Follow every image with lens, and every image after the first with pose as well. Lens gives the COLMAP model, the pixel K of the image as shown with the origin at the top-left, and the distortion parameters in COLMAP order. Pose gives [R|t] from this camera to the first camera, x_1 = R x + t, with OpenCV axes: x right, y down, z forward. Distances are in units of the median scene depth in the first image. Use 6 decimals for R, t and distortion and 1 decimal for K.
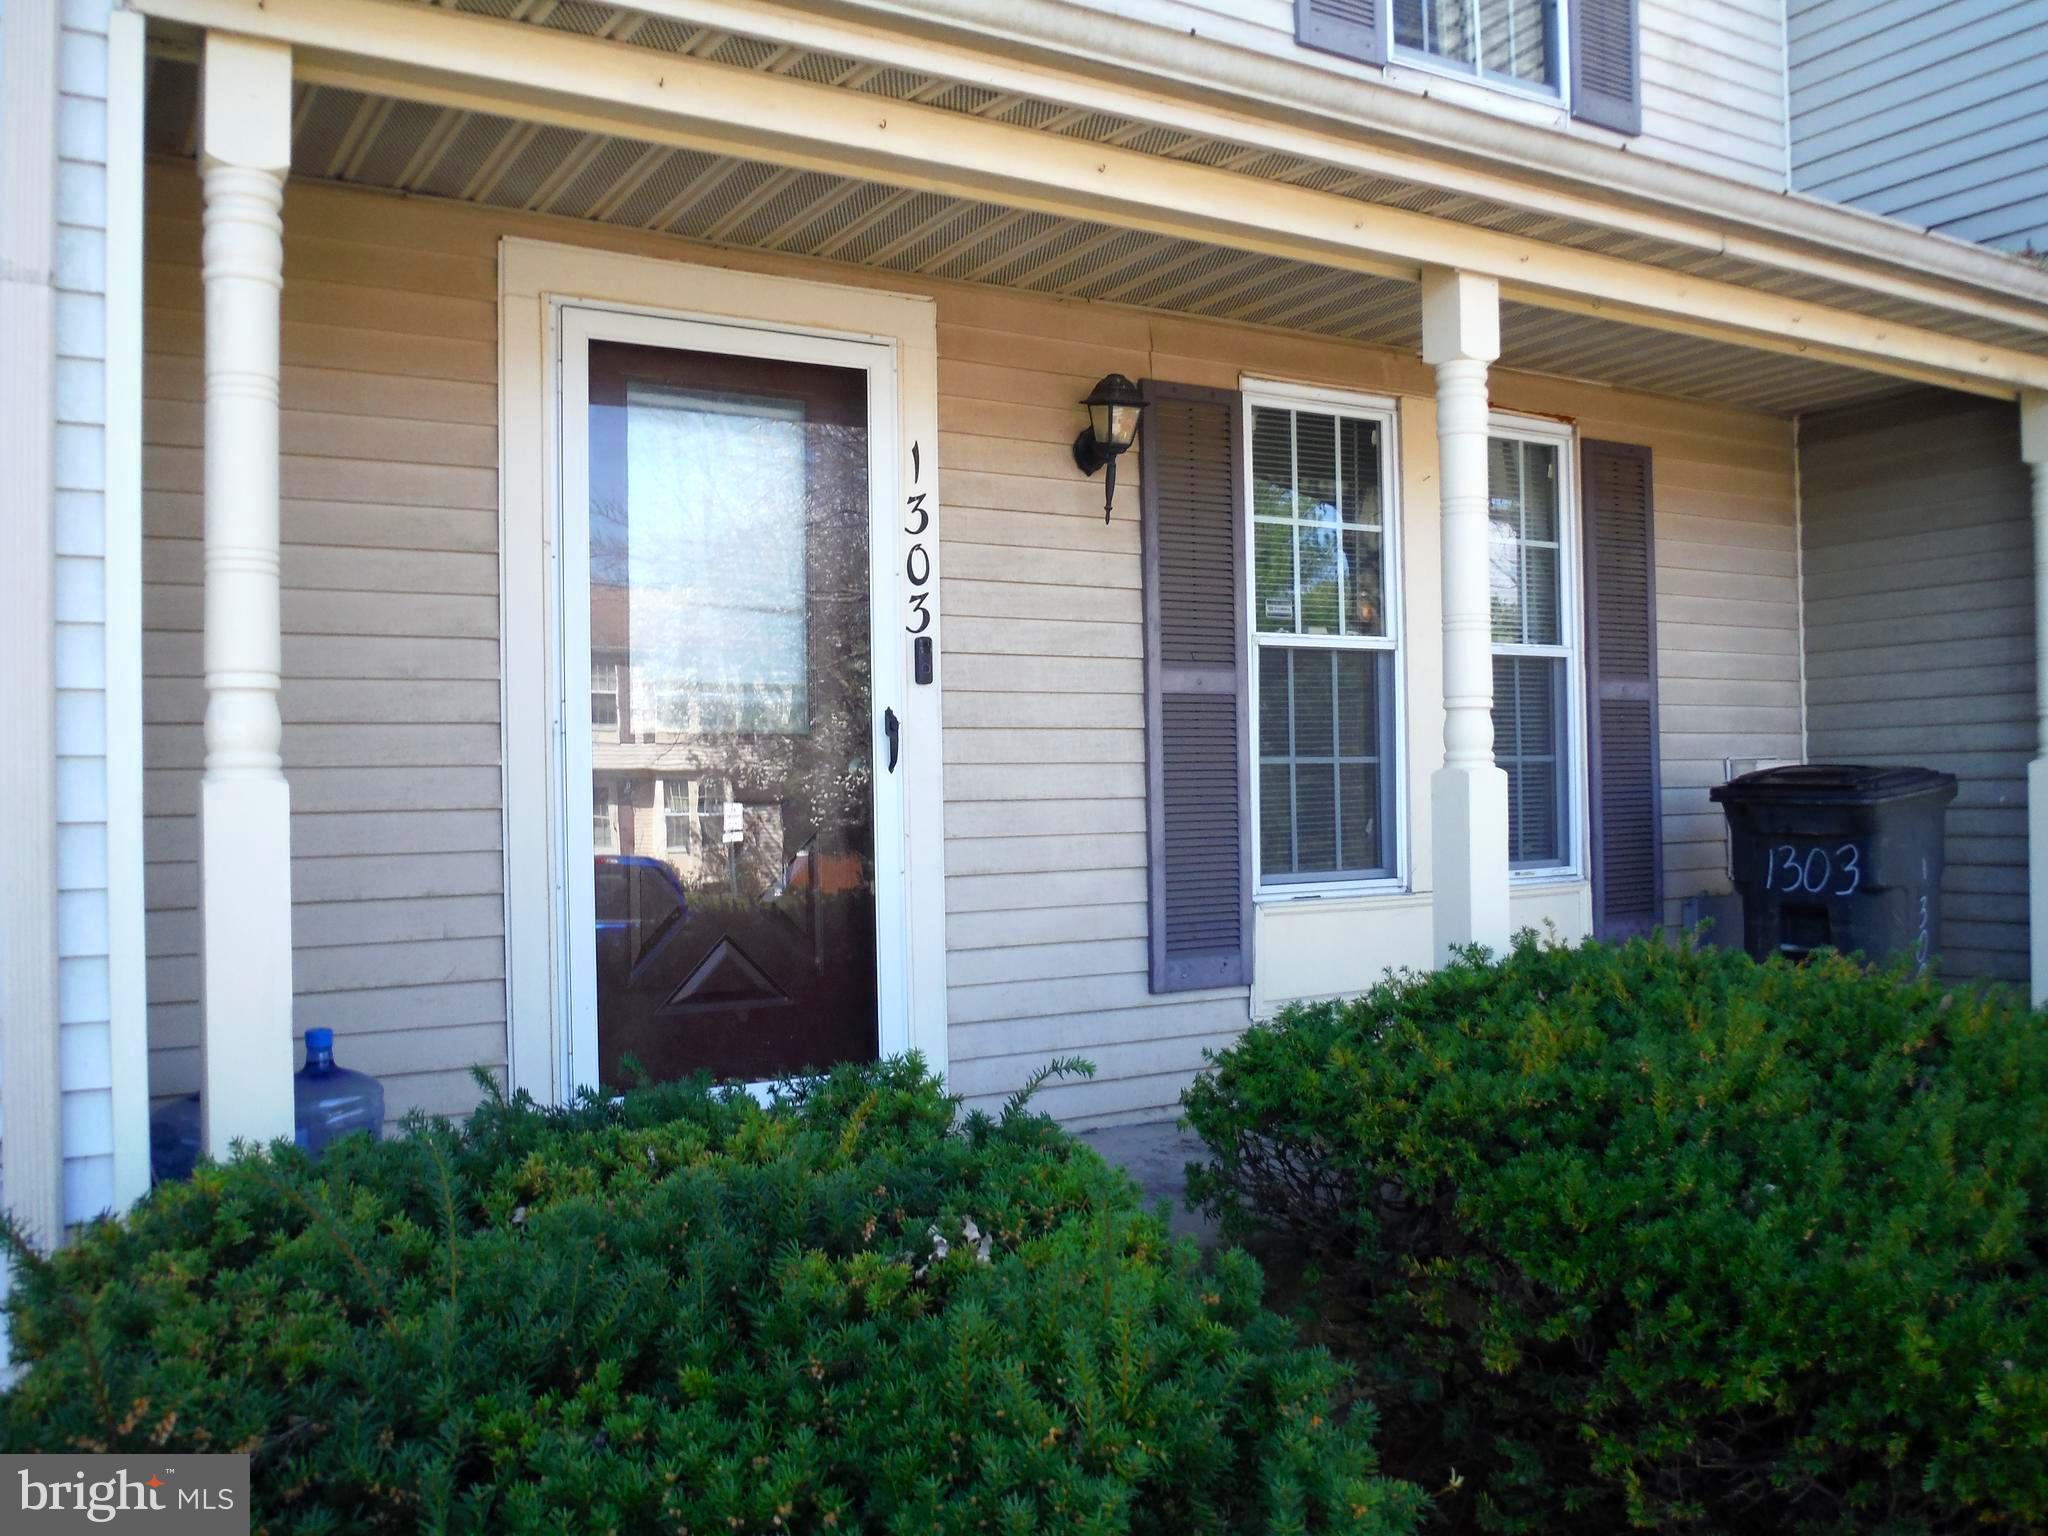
lens RADIAL K [[1710.5, 0, 1023.3], [0, 1710.5, 759.8], [0, 0, 1]] dist [-0.097662, 0.068511]
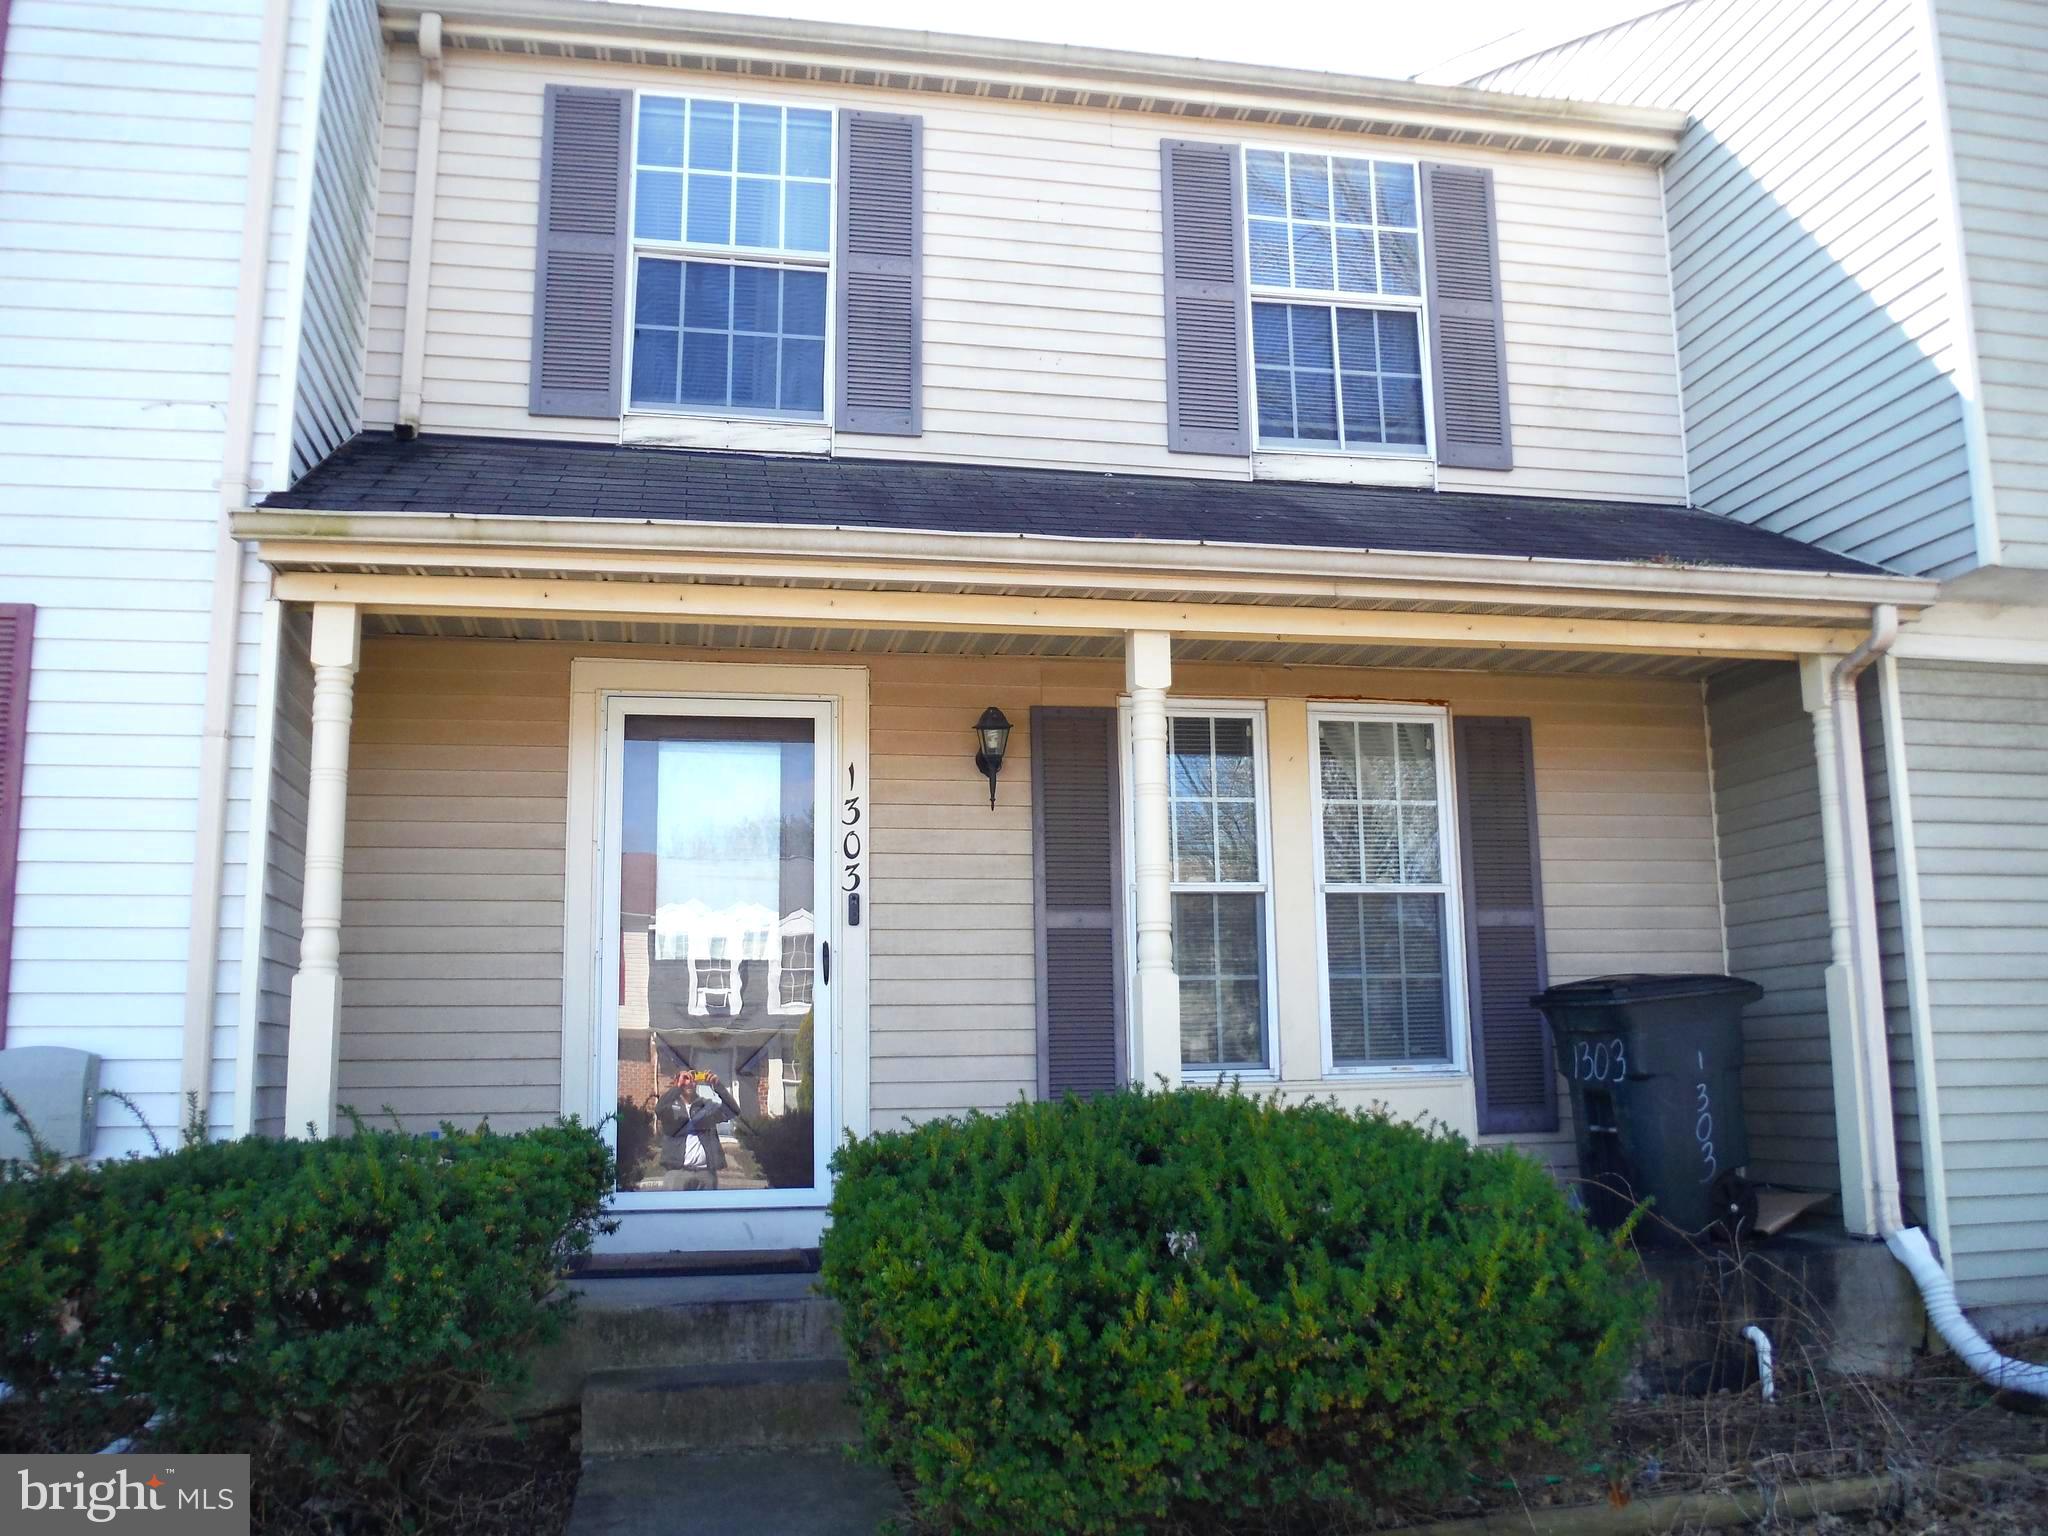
lens RADIAL K [[1724.2, 0, 1028.2], [0, 1724.2, 749.0], [0, 0, 1]] dist [-0.077457, 0.015757]
pose [[0.943869, -0.056438, -0.325462, 0.533244], [0.004810, 0.987540, -0.157297, 0.037059], [0.330284, 0.146902, 0.932380, -0.335354]]
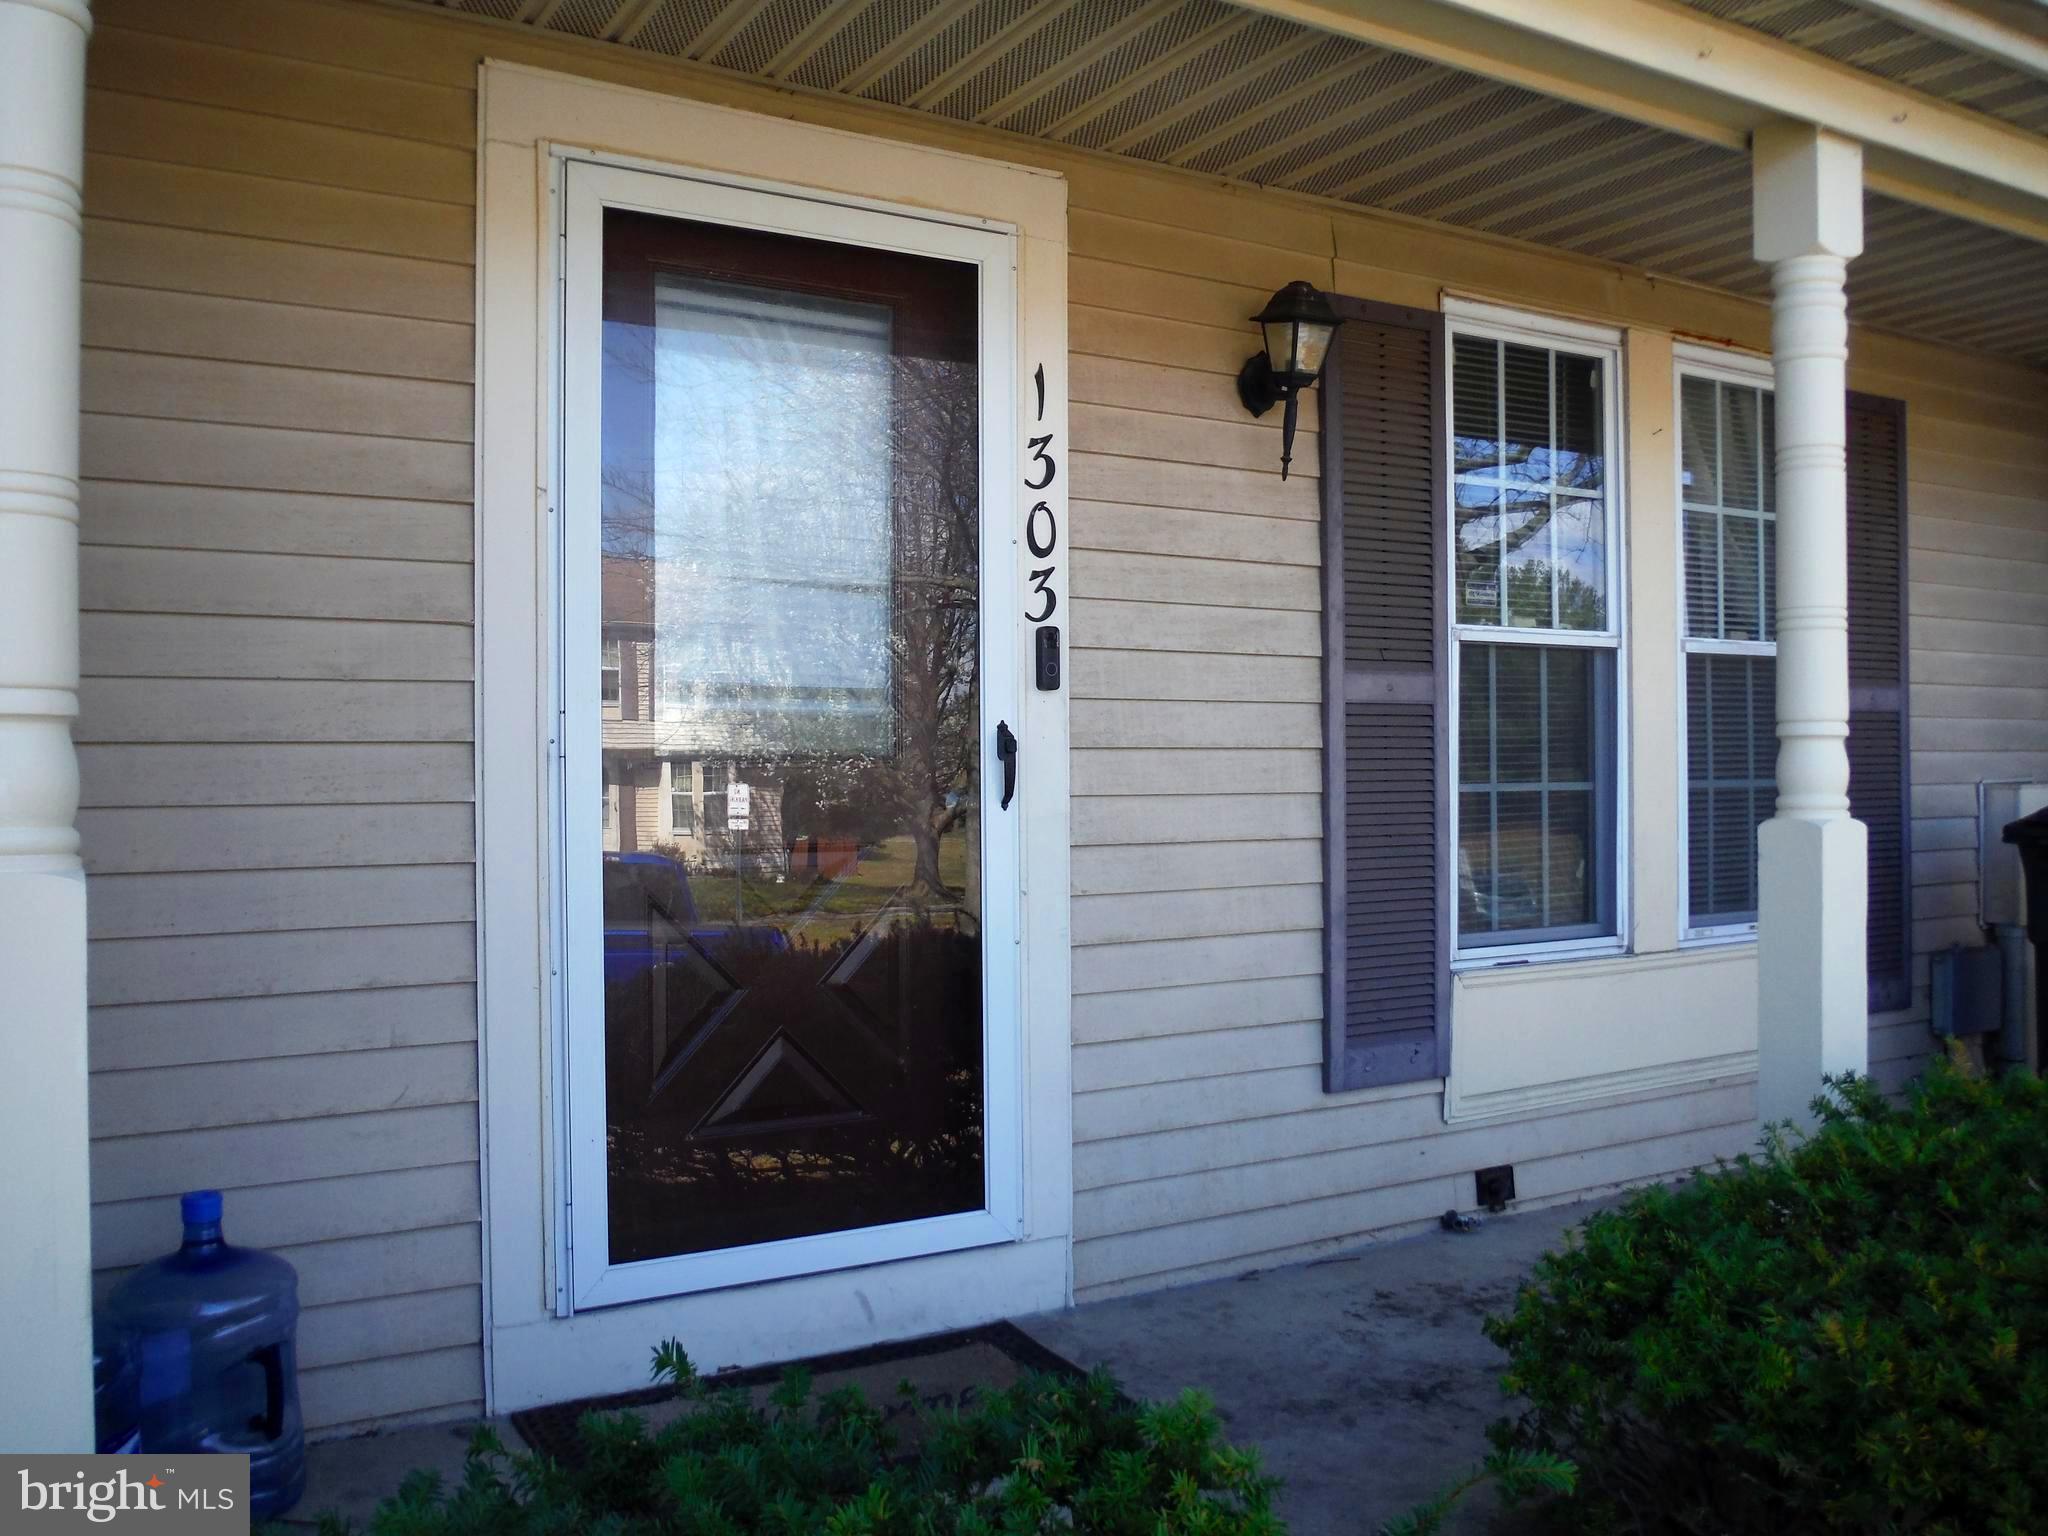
lens RADIAL K [[1724.2, 0, 1028.2], [0, 1724.2, 749.0], [0, 0, 1]] dist [-0.077457, 0.015757]
pose [[0.999934, 0.011519, 0.000050, -0.061131], [-0.011519, 0.999921, 0.005026, -0.020407], [0.000008, -0.005026, 0.999987, 0.227611]]
